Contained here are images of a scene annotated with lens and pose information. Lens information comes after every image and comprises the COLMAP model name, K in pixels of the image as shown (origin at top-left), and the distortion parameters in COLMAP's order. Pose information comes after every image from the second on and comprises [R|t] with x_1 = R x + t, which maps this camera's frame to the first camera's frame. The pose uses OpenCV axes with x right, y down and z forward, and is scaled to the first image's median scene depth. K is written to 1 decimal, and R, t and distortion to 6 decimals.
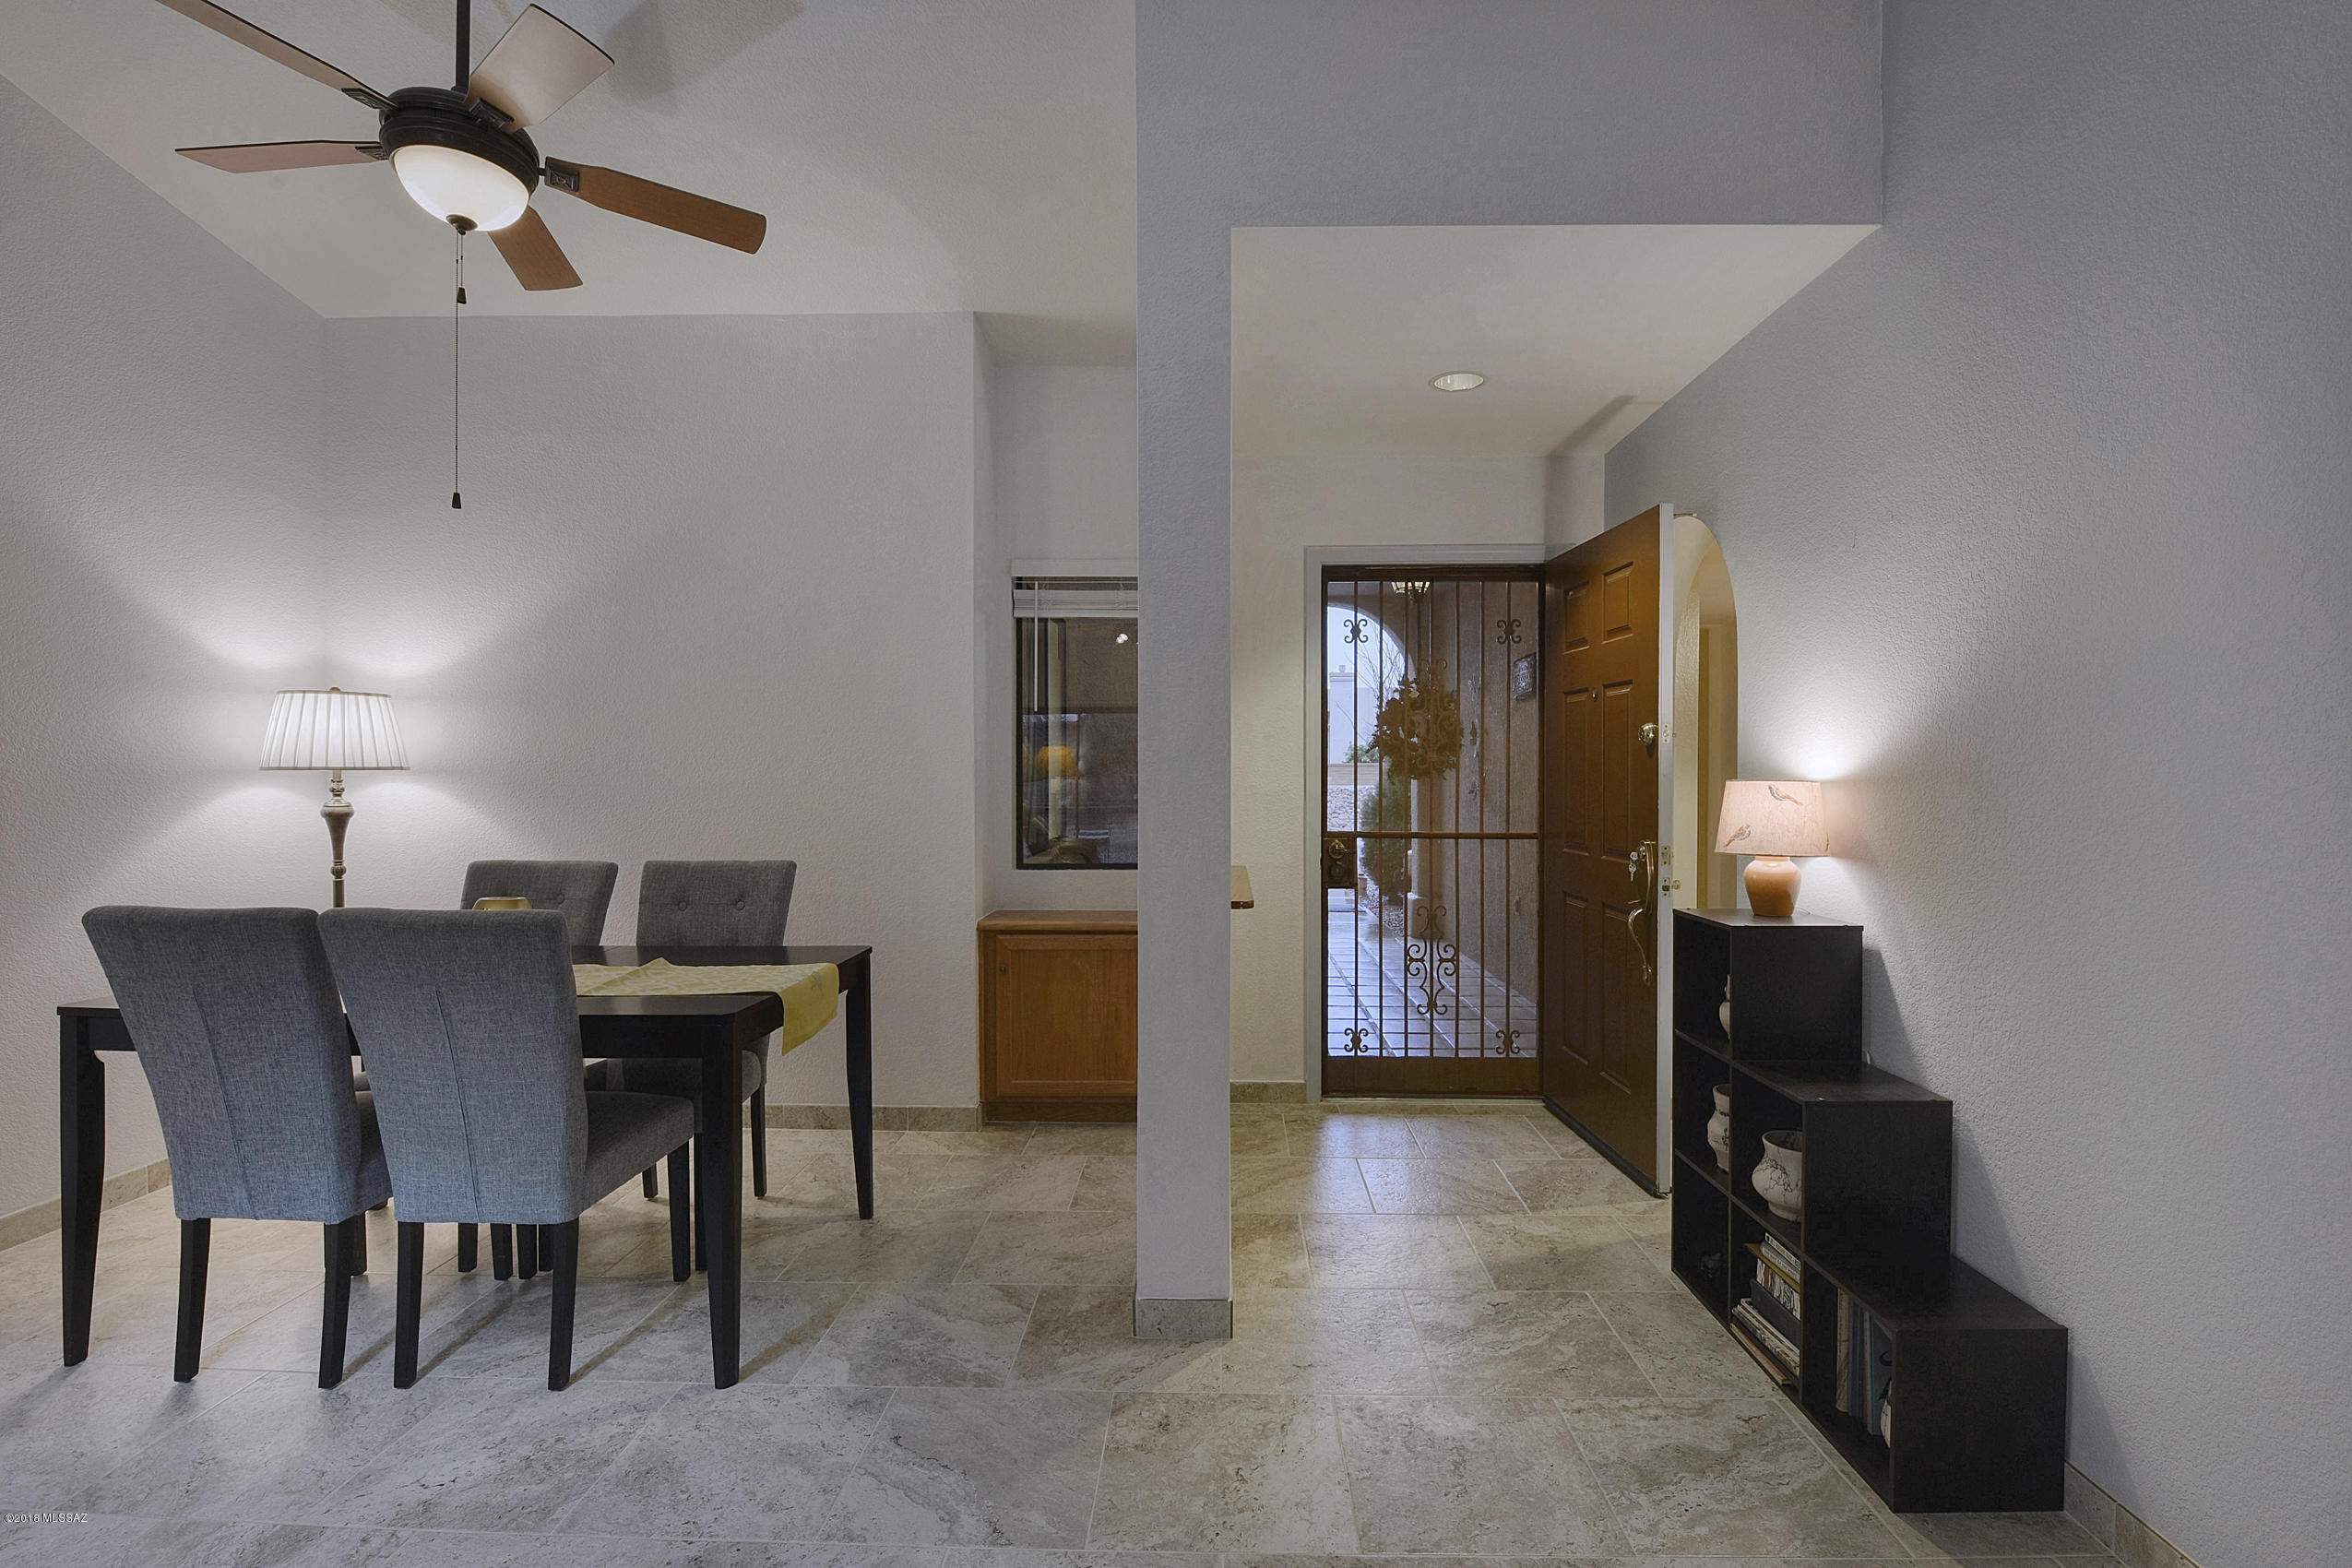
lens RADIAL K [[1041.4, 0, 1178.6], [0, 1041.4, 792.2], [0, 0, 1]] dist [-0.007984, -0.005435]
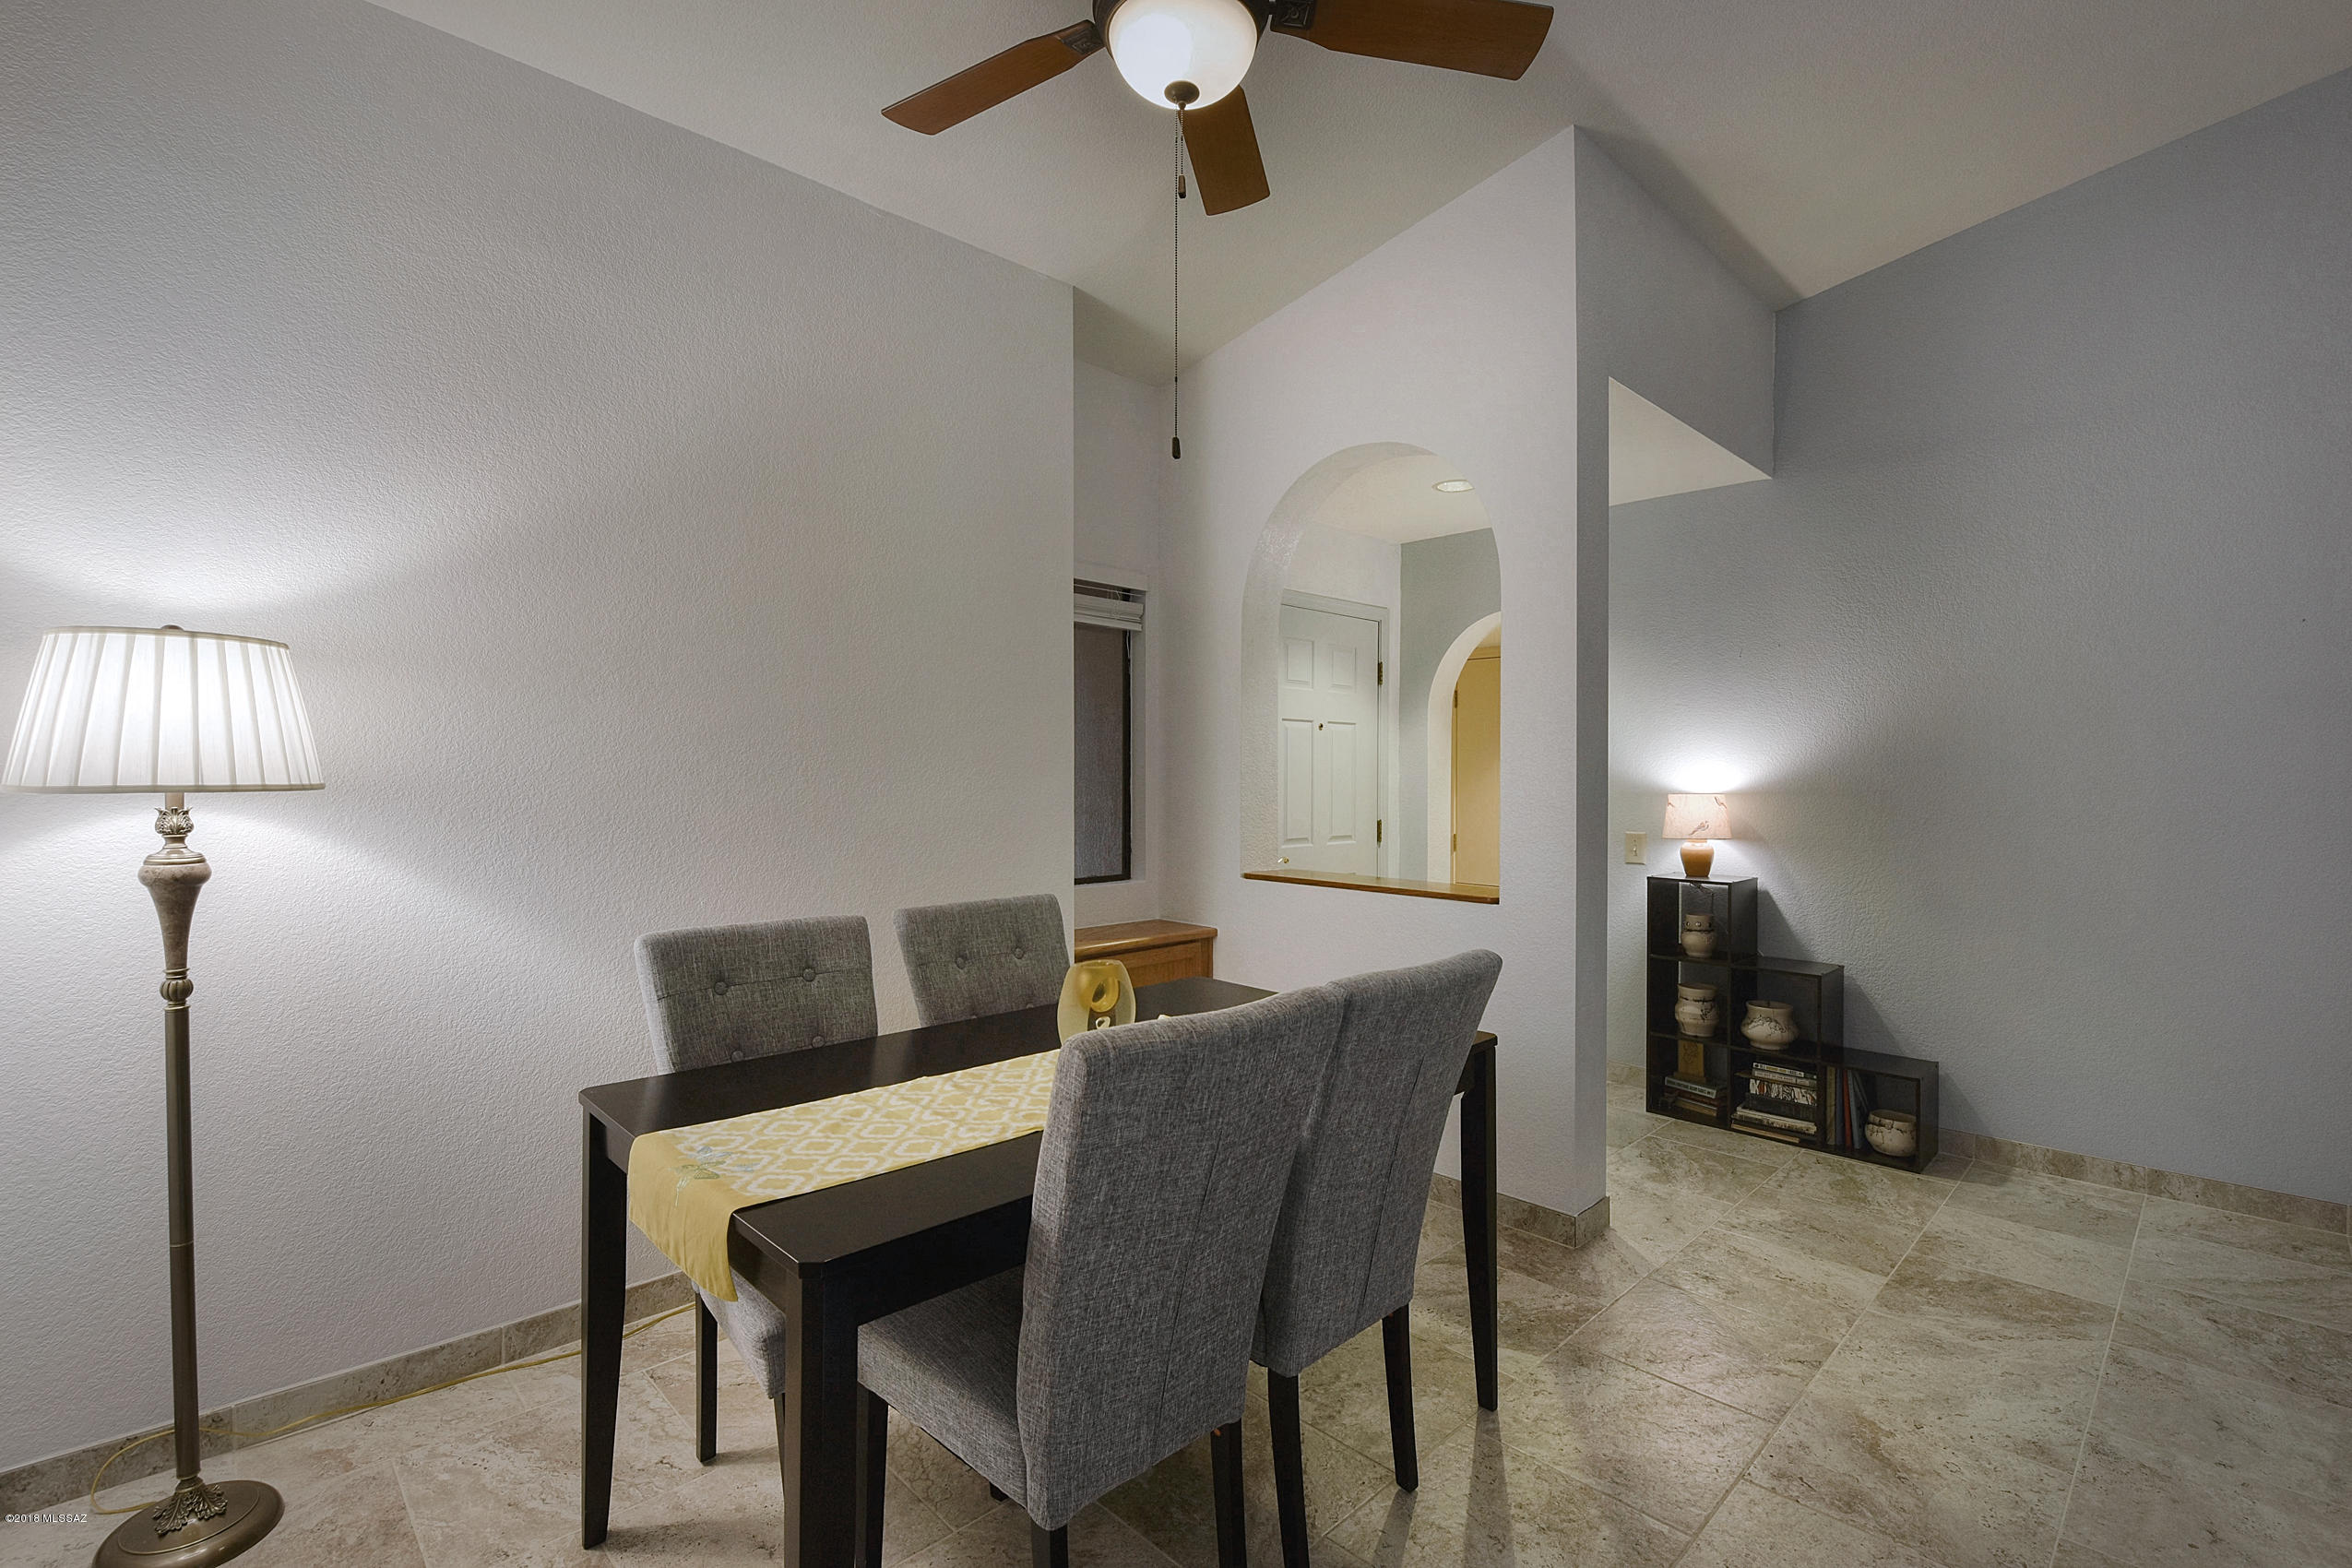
lens RADIAL K [[1041.4, 0, 1166.9], [0, 1041.4, 793.0], [0, 0, 1]] dist [-0.007984, -0.005435]
pose [[0.706582, -0.009126, 0.707572, -0.892559], [0.006464, 0.999958, 0.006442, -0.021076], [-0.707601, 0.000022, 0.706612, 0.333311]]
